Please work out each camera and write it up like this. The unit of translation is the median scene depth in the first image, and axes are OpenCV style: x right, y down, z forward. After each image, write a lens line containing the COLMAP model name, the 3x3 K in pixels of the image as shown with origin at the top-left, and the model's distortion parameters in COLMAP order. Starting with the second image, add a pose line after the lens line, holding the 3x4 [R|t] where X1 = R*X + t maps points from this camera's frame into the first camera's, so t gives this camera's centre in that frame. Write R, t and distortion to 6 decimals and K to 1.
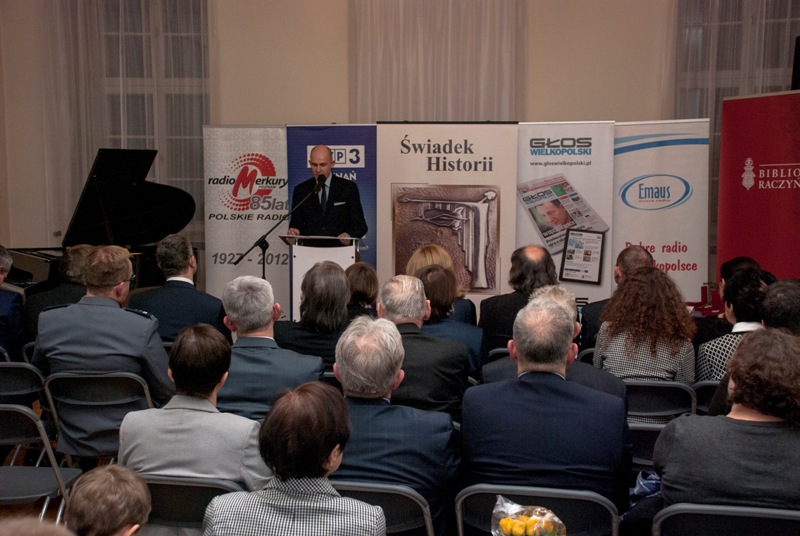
lens RADIAL K [[1197.1, 0, 399.1], [0, 1197.1, 272.2], [0, 0, 1]] dist [0.223552, 0.000000]
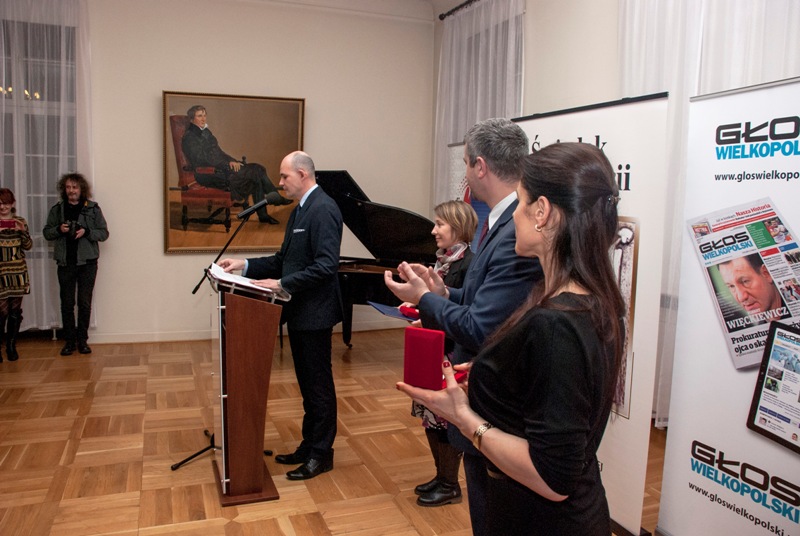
lens RADIAL K [[624.7, 0, 397.8], [0, 624.7, 271.3], [0, 0, 1]] dist [-0.115591, 0.036024]
pose [[0.442982, 0.111188, -0.889609, 0.274767], [-0.087221, 0.992917, 0.080669, -0.060654], [0.892278, 0.041857, 0.449543, 0.774090]]
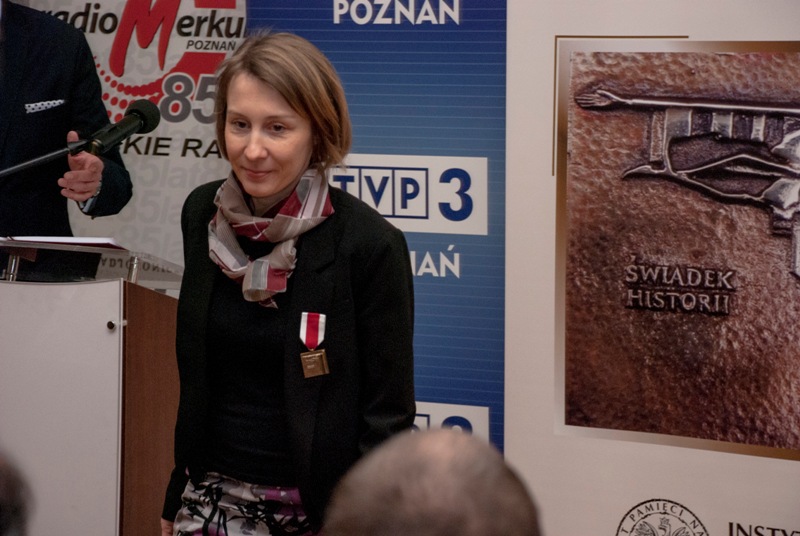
lens RADIAL K [[2732.0, 0, 401.9], [0, 2732.0, 272.5], [0, 0, 1]] dist [1.223914, 0.000000]
pose [[0.921029, 0.044055, -0.386995, 0.203269], [-0.040131, 0.999028, 0.018218, -0.030736], [0.387421, -0.001249, 0.921902, 0.407966]]
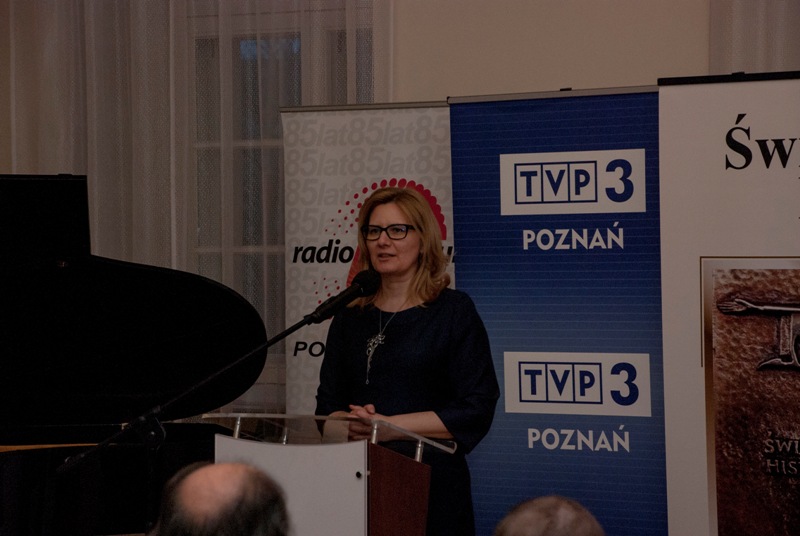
lens RADIAL K [[2937.6, 0, 390.9], [0, 2937.6, 275.4], [0, 0, 1]] dist [1.353279, 0.000000]
pose [[0.888092, -0.002003, -0.459661, 0.302067], [-0.027501, 0.997968, -0.057484, -0.017727], [0.458842, 0.063692, 0.886232, 0.207146]]
